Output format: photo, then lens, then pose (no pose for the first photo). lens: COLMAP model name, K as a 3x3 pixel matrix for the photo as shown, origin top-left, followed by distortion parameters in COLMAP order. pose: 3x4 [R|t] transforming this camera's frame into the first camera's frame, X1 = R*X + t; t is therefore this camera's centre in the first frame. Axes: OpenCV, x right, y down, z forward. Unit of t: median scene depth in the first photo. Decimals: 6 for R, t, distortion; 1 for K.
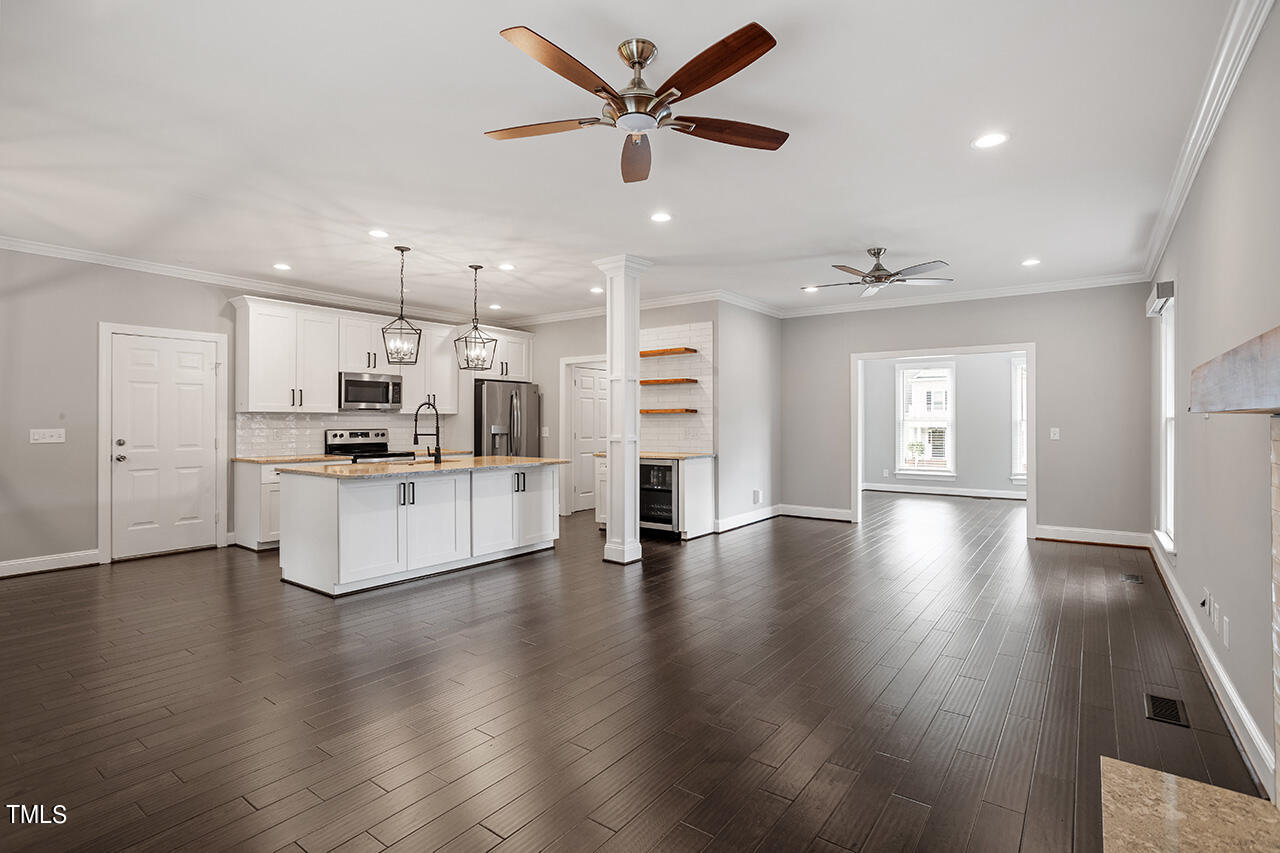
lens RADIAL K [[637.9, 0, 656.5], [0, 637.9, 419.3], [0, 0, 1]] dist [-0.017285, 0.003731]
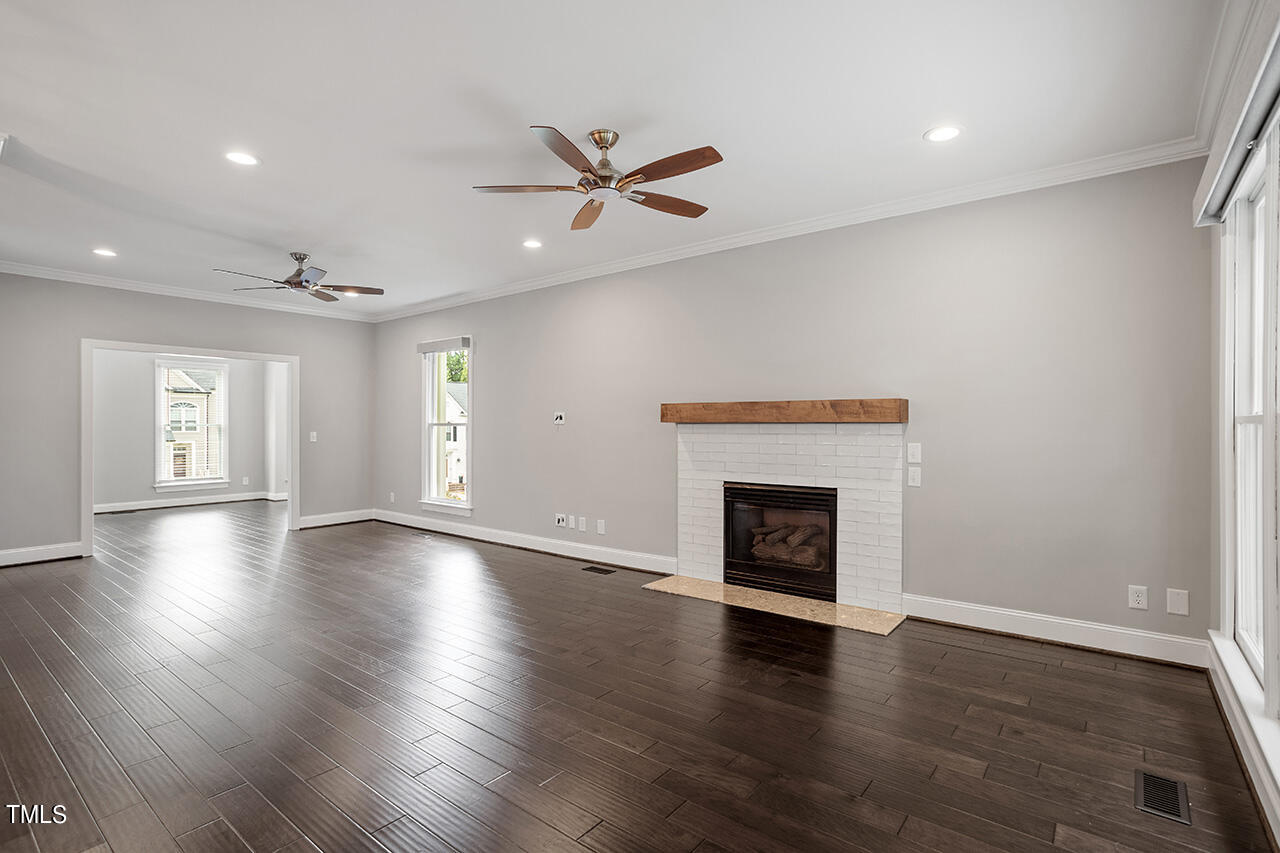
lens RADIAL K [[637.9, 0, 646.0], [0, 637.9, 423.1], [0, 0, 1]] dist [-0.017285, 0.003731]
pose [[0.034830, 0.001095, 0.999393, -0.480134], [-0.000934, 0.999999, -0.001063, -0.001536], [-0.999393, -0.000896, 0.034831, 0.318372]]
